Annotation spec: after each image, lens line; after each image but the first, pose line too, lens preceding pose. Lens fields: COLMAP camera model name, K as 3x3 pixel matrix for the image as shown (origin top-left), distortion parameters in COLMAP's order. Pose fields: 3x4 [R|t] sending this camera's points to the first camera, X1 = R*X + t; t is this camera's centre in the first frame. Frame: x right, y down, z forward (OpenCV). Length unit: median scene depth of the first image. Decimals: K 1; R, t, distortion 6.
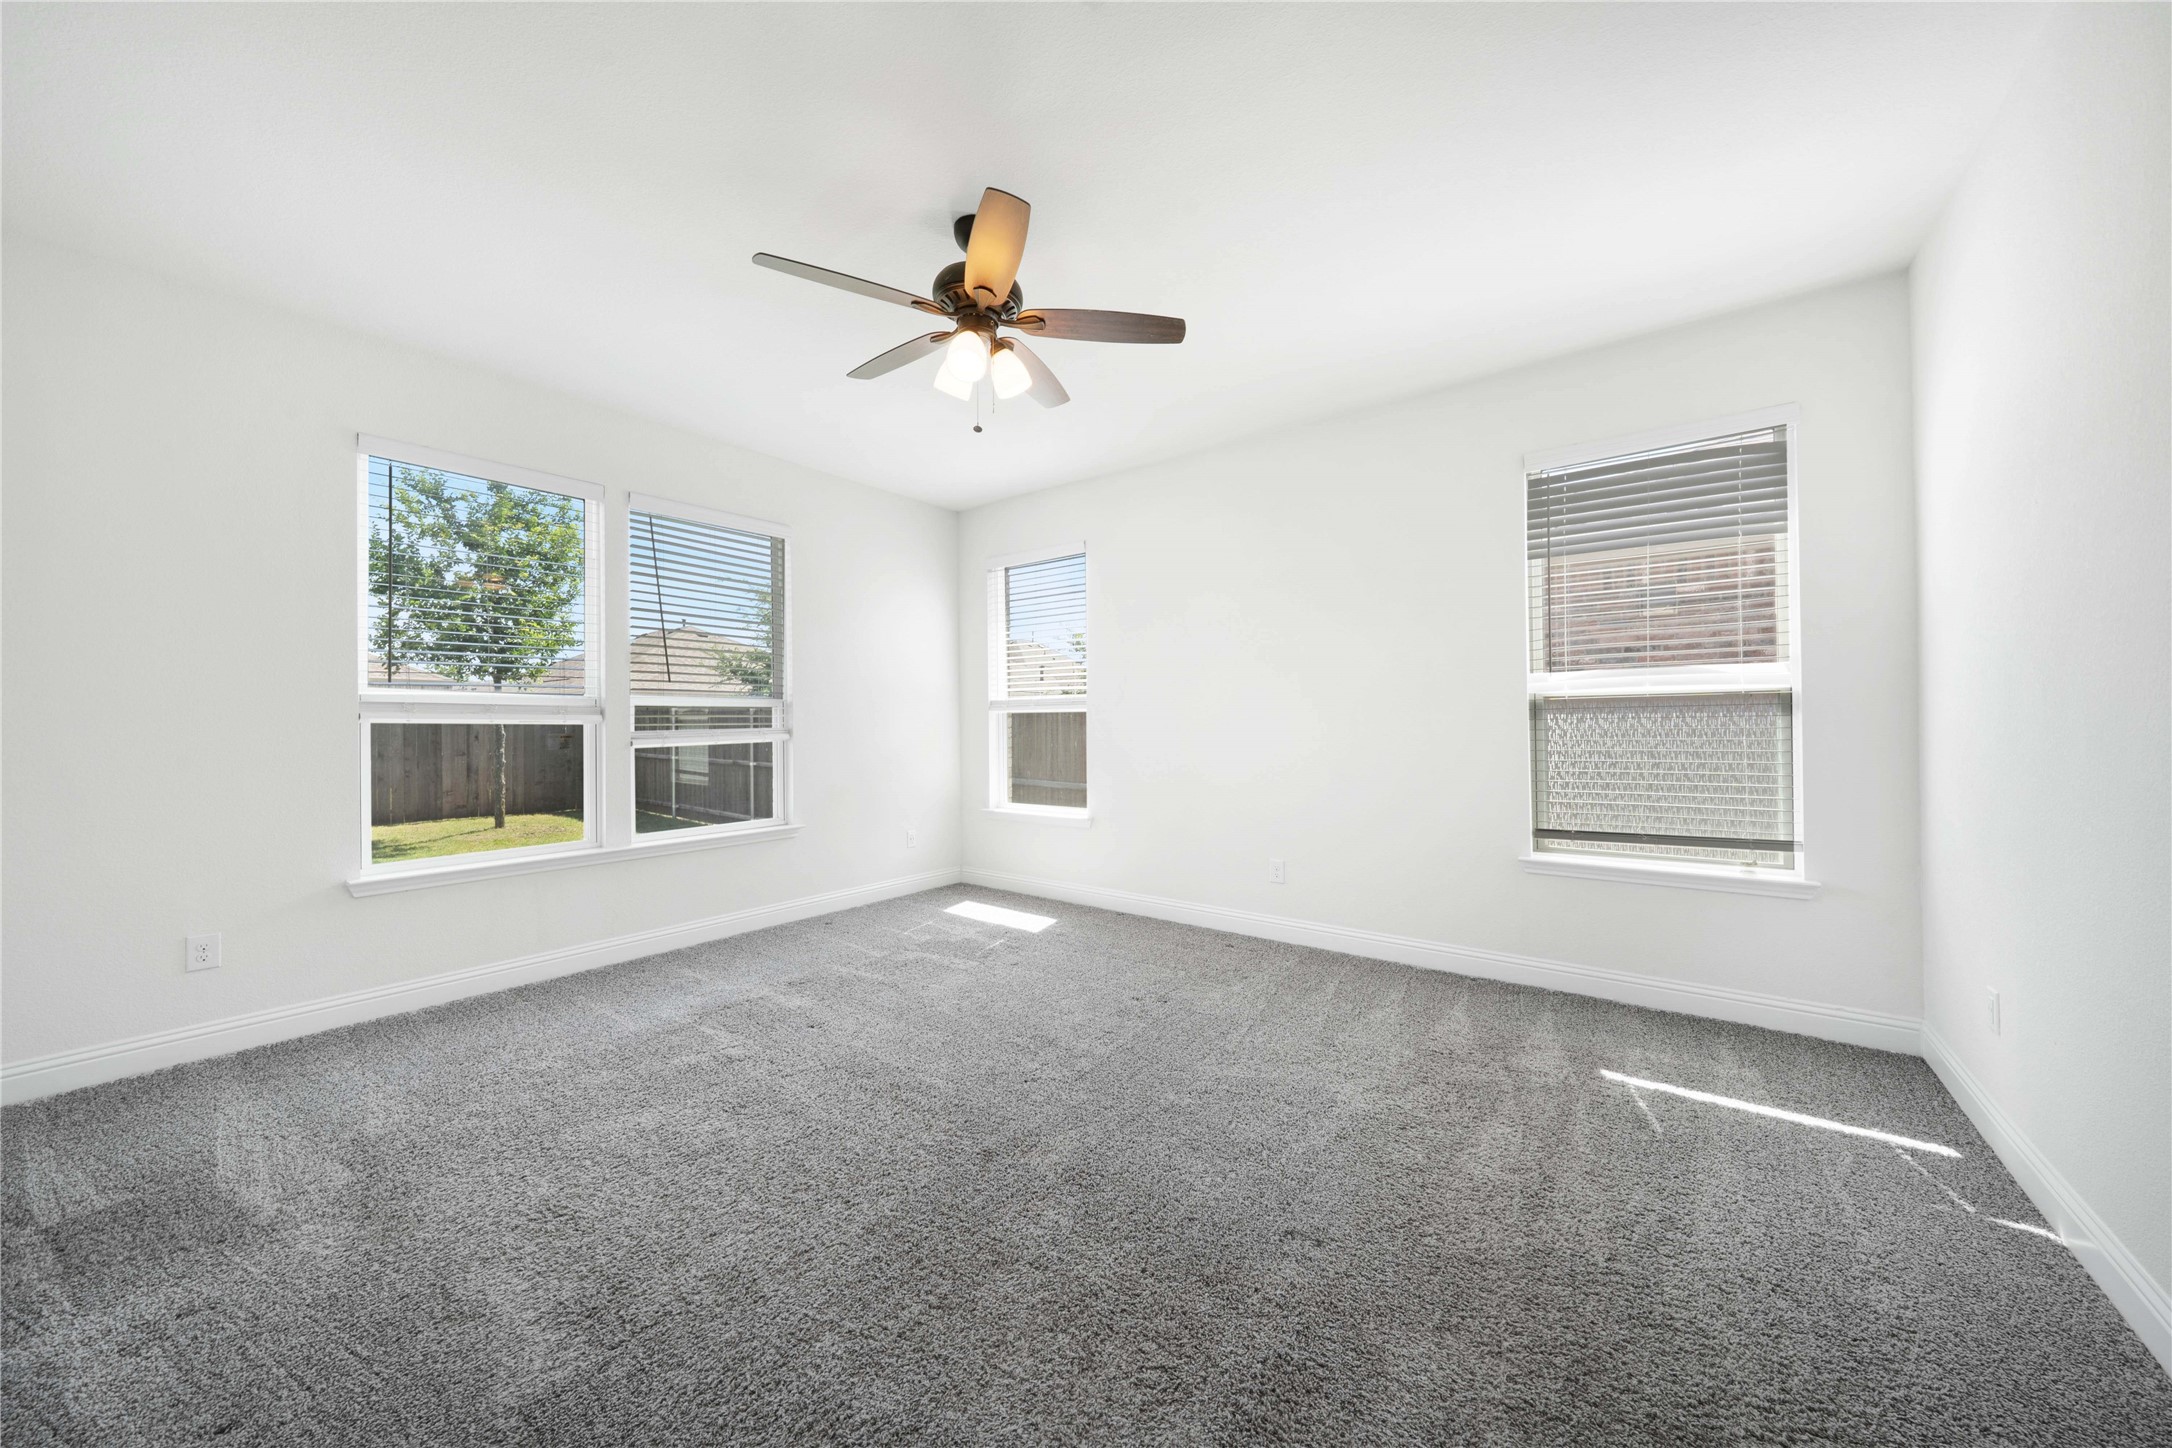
lens RADIAL K [[753.9, 0, 1083.3], [0, 753.9, 717.0], [0, 0, 1]] dist [-0.008403, 0.001533]
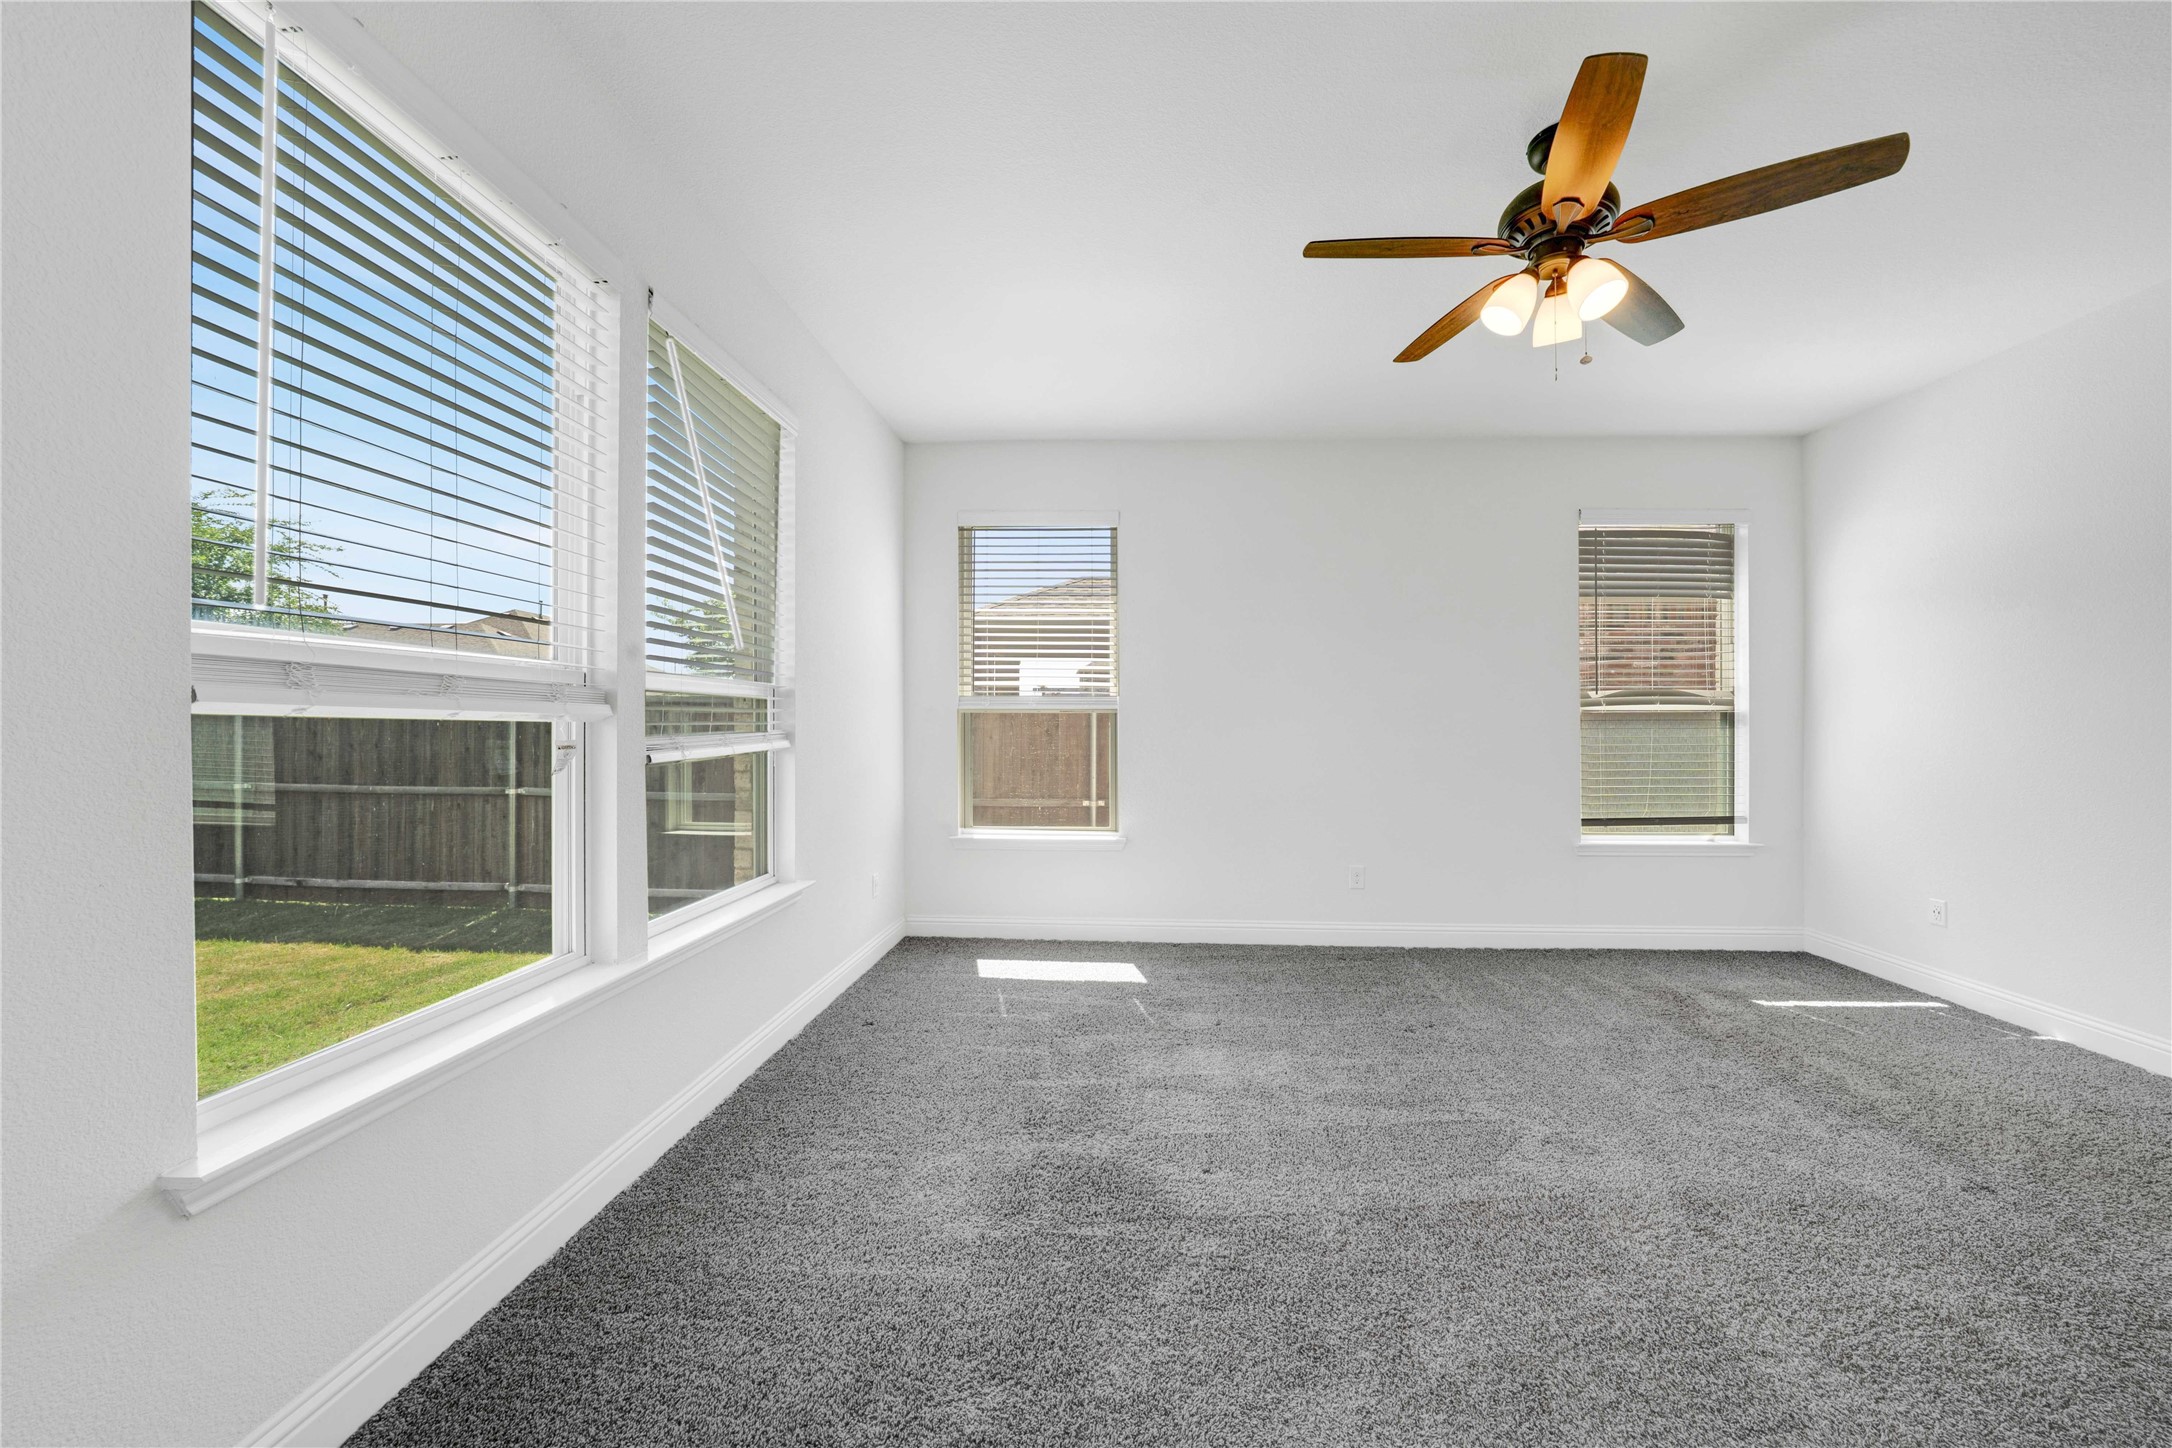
lens RADIAL K [[787.9, 0, 1092.5], [0, 787.9, 721.9], [0, 0, 1]] dist [-0.000436, -0.000054]
pose [[0.807703, 0.013972, 0.589424, -0.801234], [-0.014617, 0.999886, -0.003672, 0.008512], [-0.589408, -0.005650, 0.807816, 0.444232]]
